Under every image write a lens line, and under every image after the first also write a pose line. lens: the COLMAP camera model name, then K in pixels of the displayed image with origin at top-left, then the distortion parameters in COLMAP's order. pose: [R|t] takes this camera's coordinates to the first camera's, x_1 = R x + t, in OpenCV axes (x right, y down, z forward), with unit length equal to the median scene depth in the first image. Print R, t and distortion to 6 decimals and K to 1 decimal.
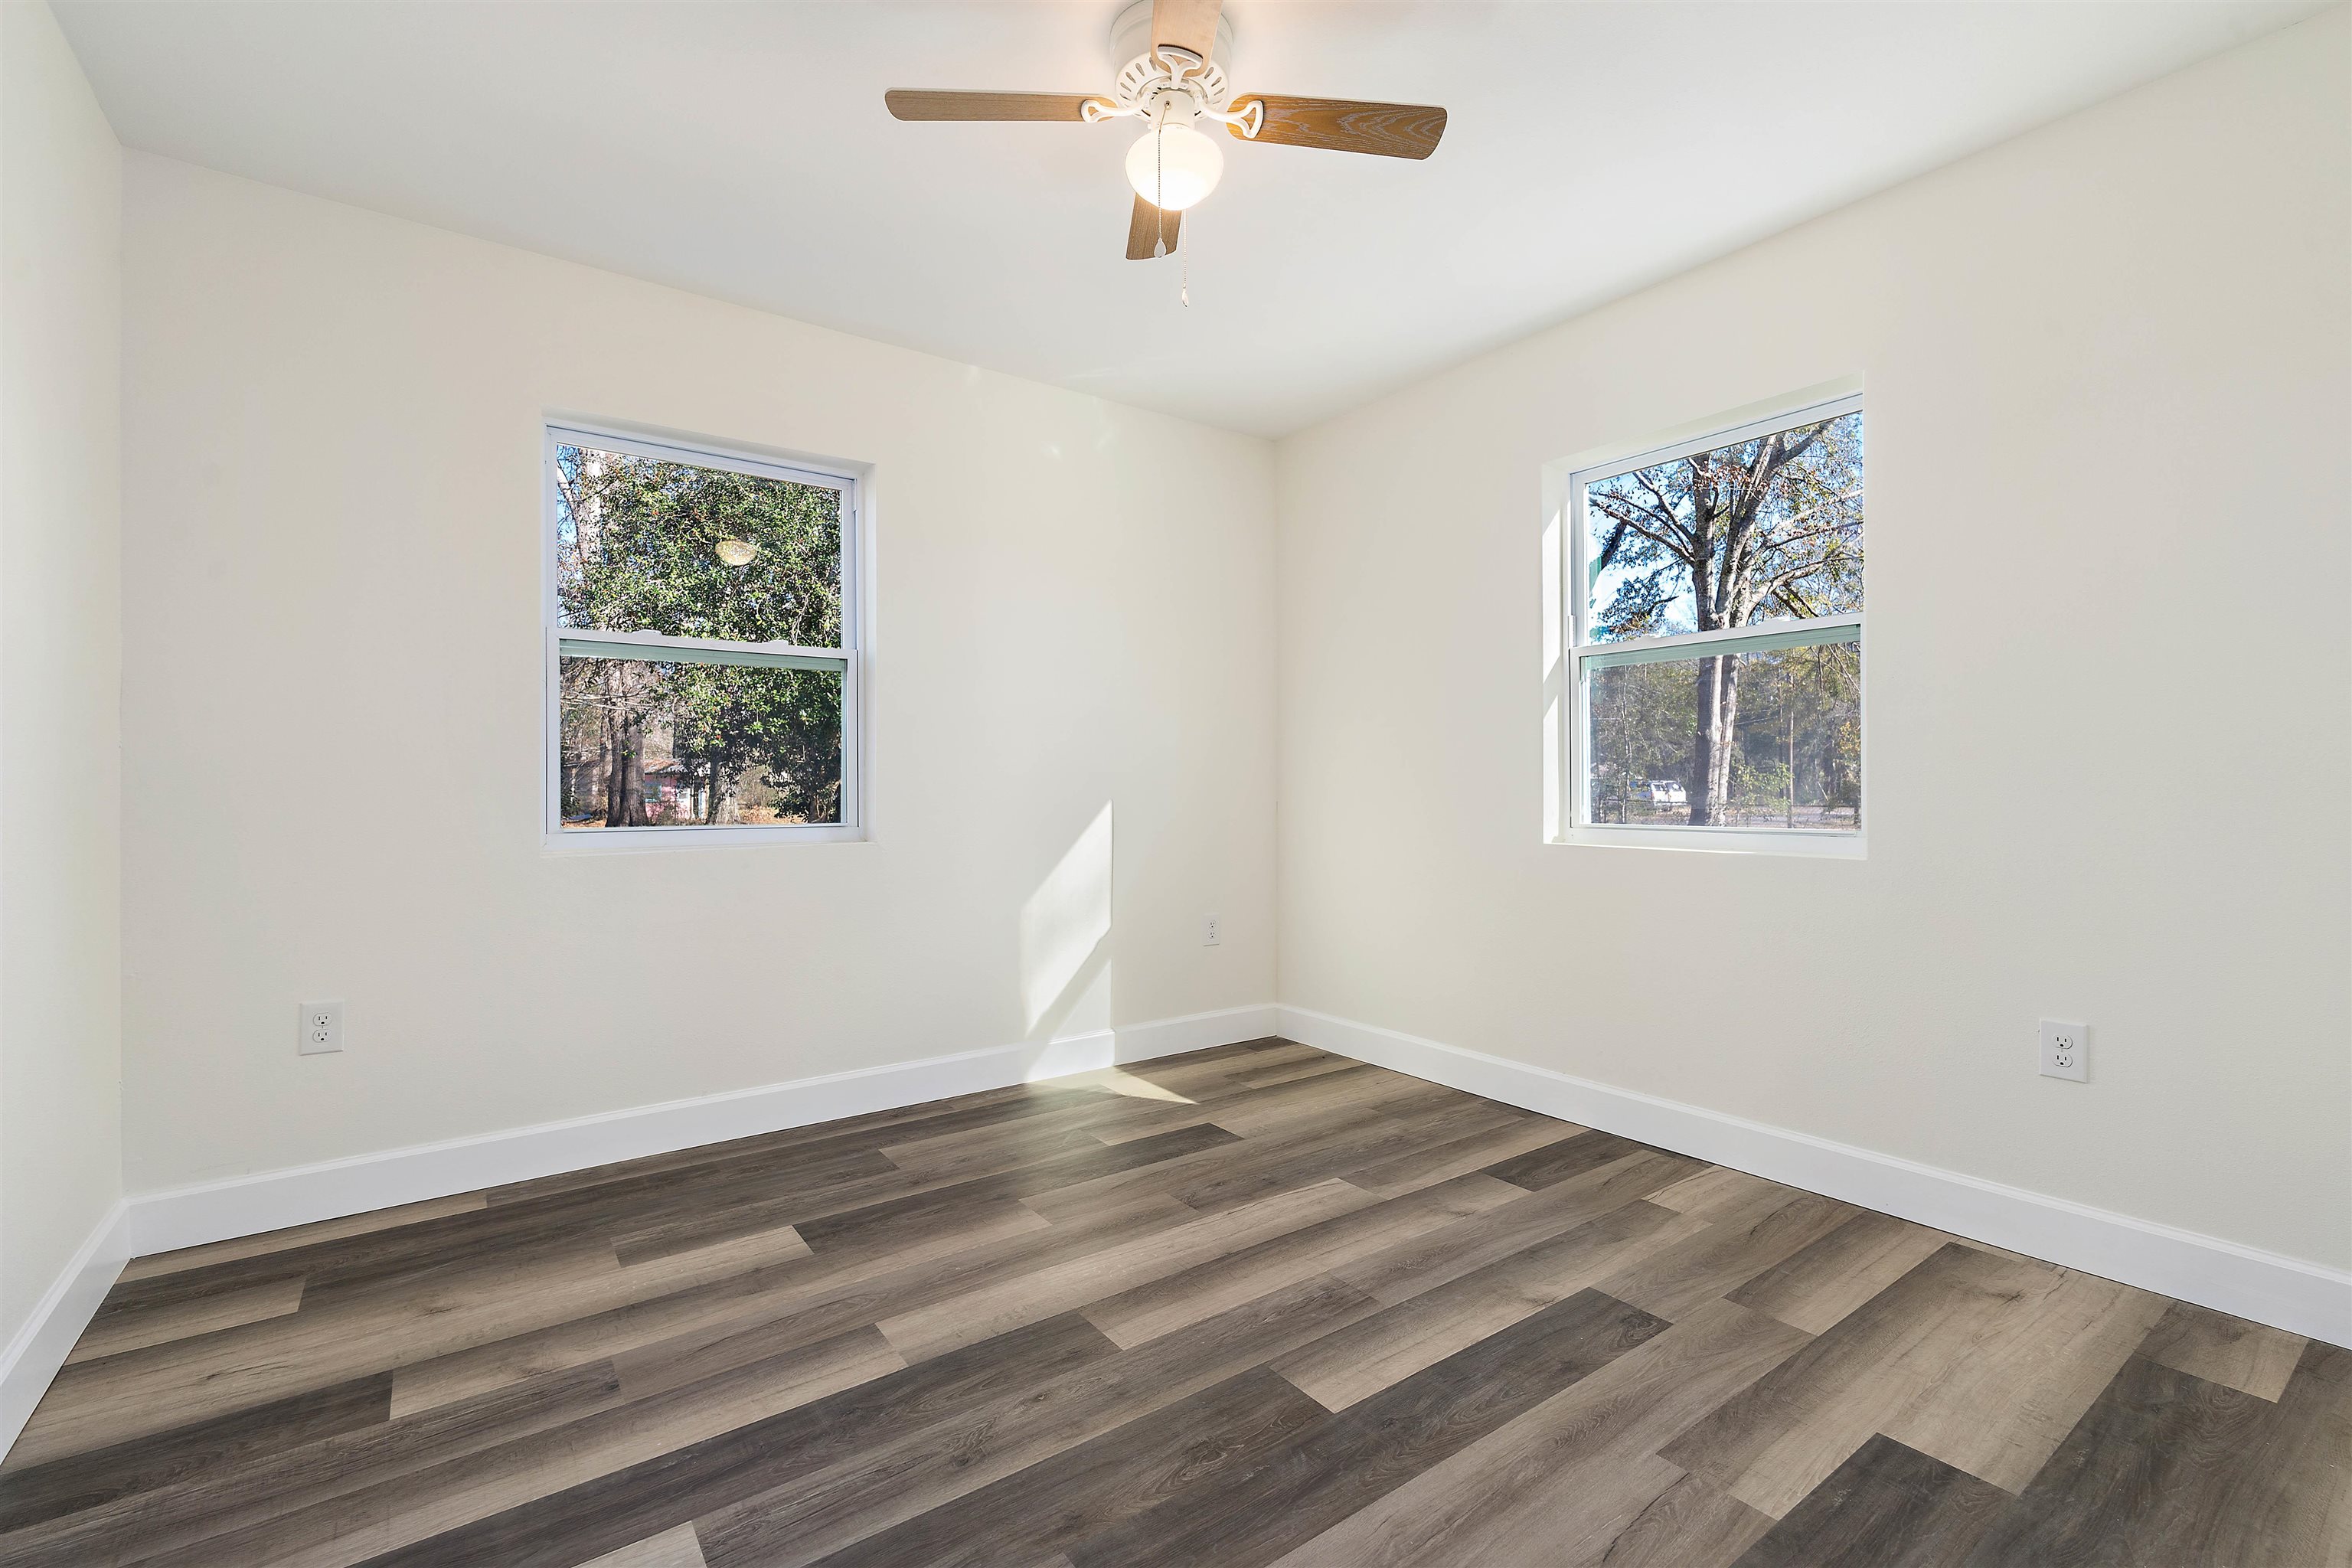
lens RADIAL K [[1022.3, 0, 1178.1], [0, 1022.3, 789.2], [0, 0, 1]] dist [-0.000566, 0.000458]
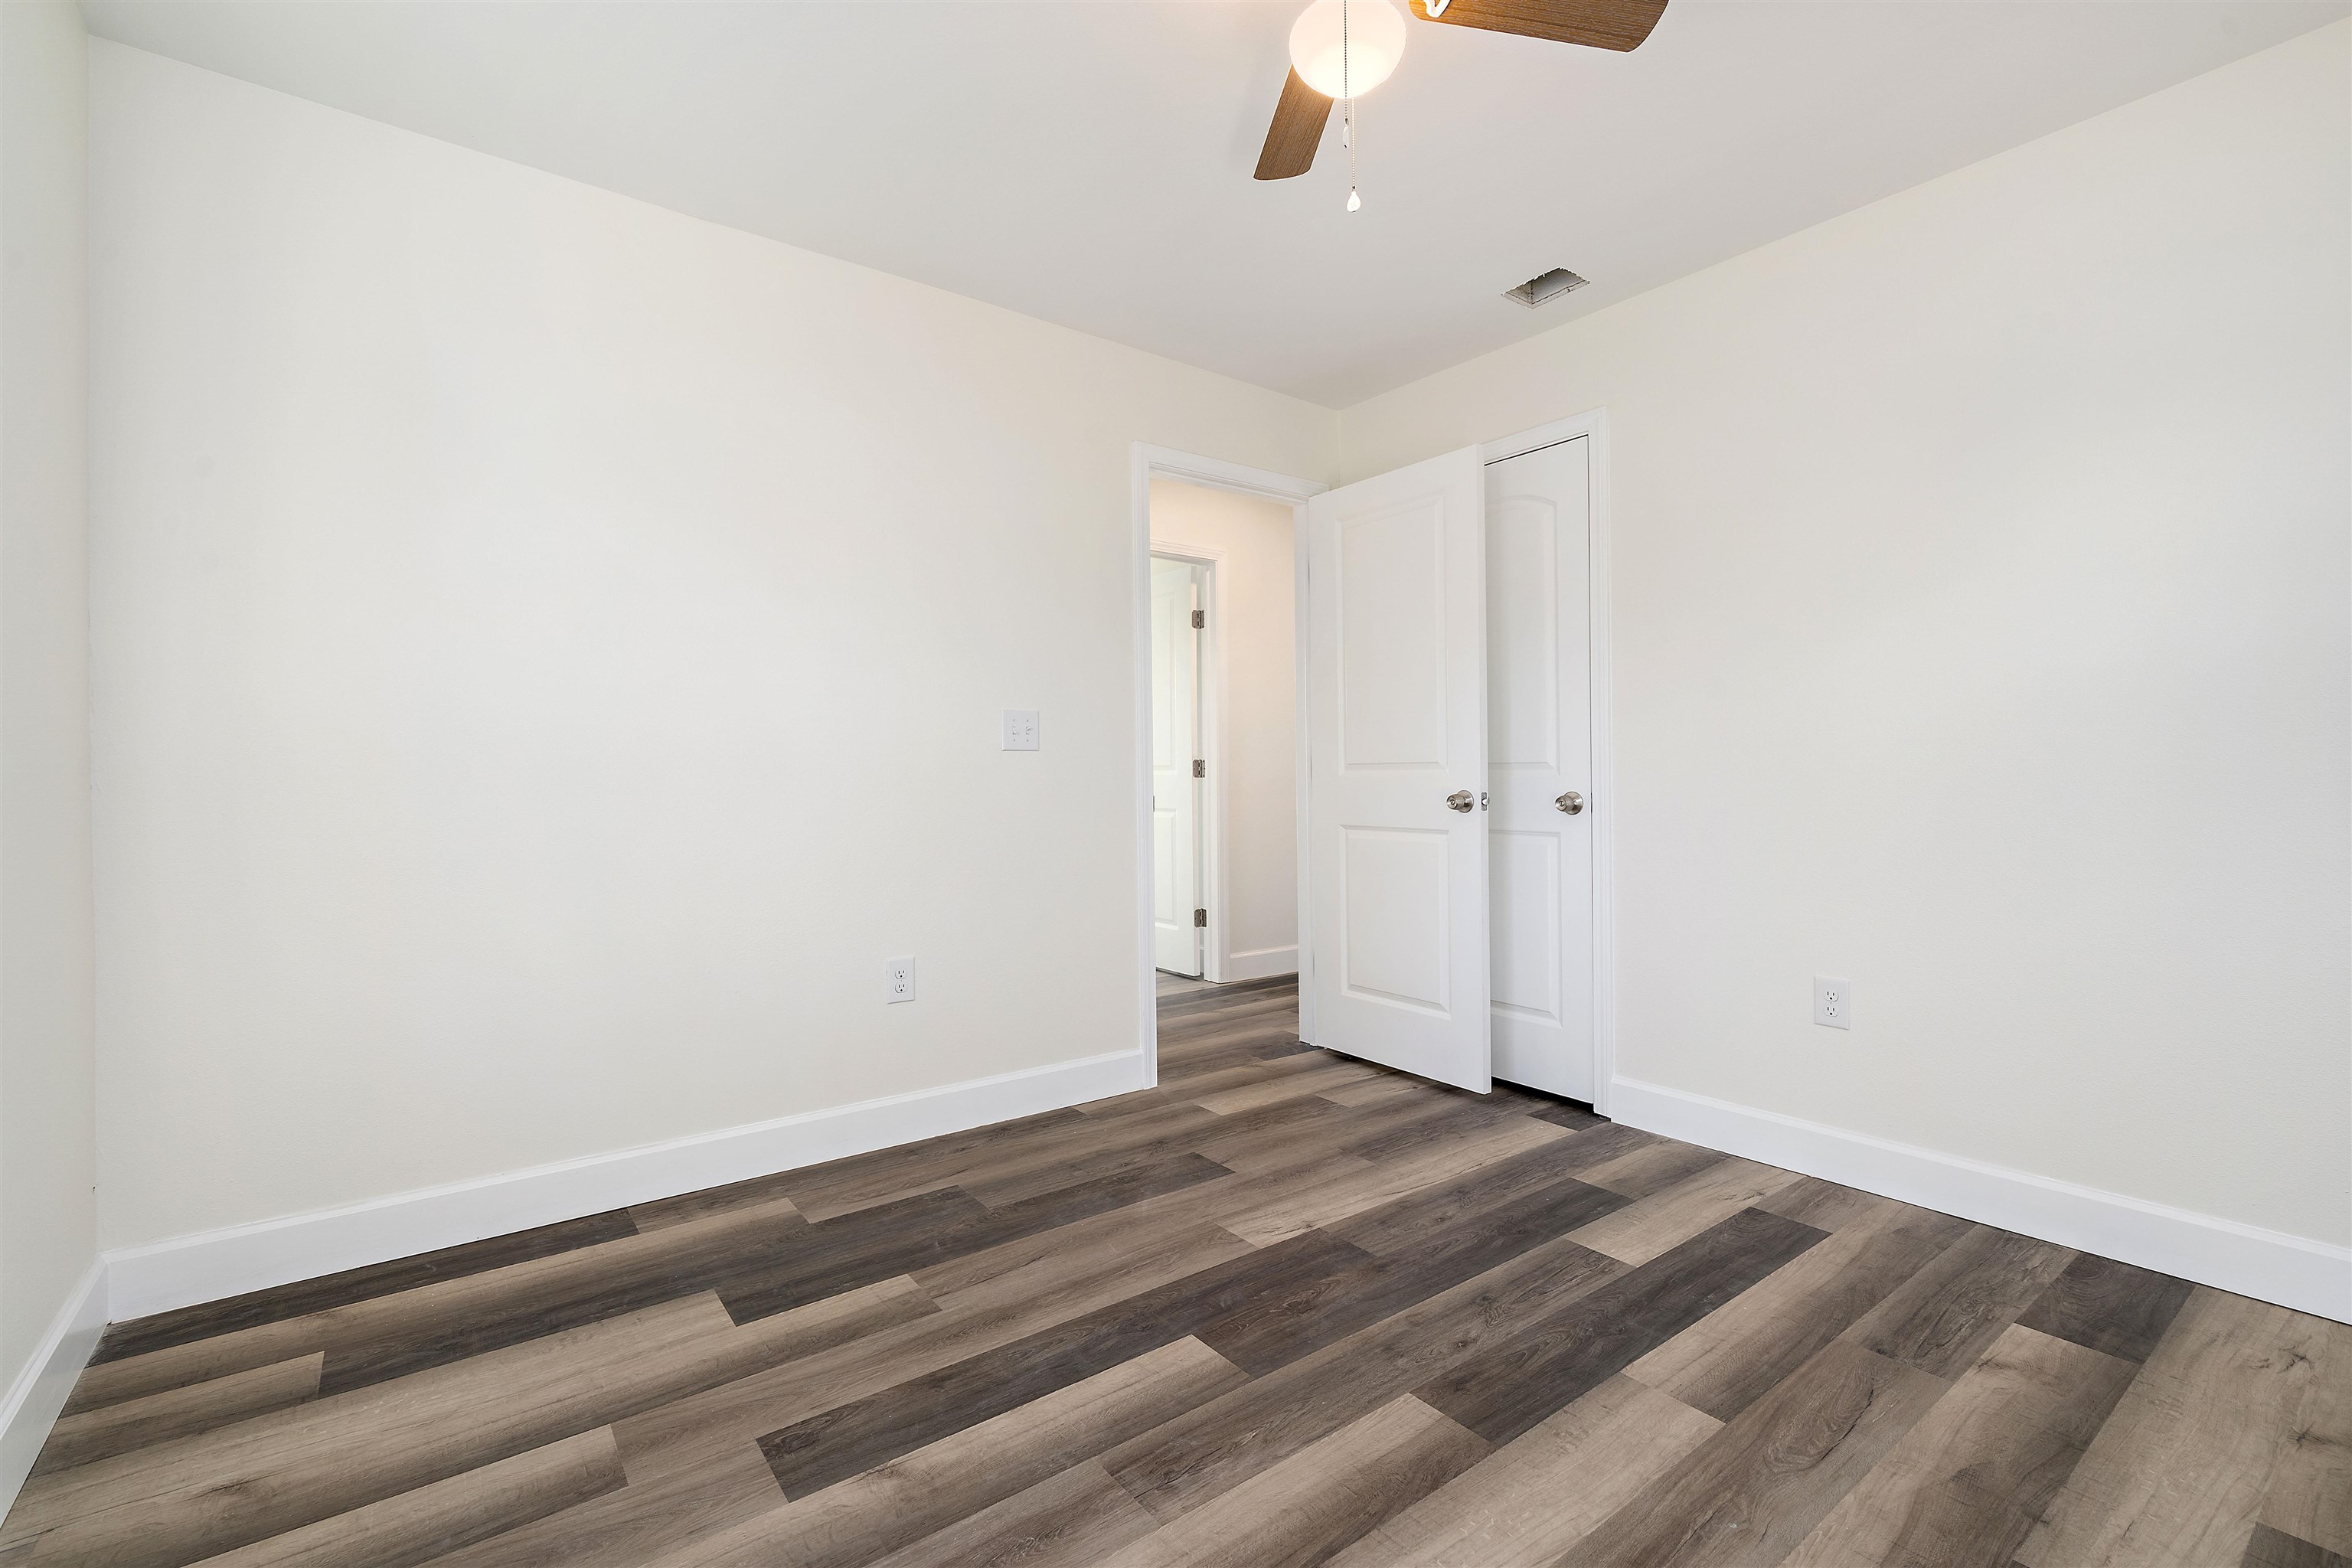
lens RADIAL K [[1022.3, 0, 1183.5], [0, 1022.3, 781.6], [0, 0, 1]] dist [-0.000566, 0.000458]
pose [[-0.999632, 0.007408, -0.026084, 0.178540], [0.007168, 0.999931, 0.009288, -0.008198], [0.026151, 0.009098, -0.999617, 2.028325]]
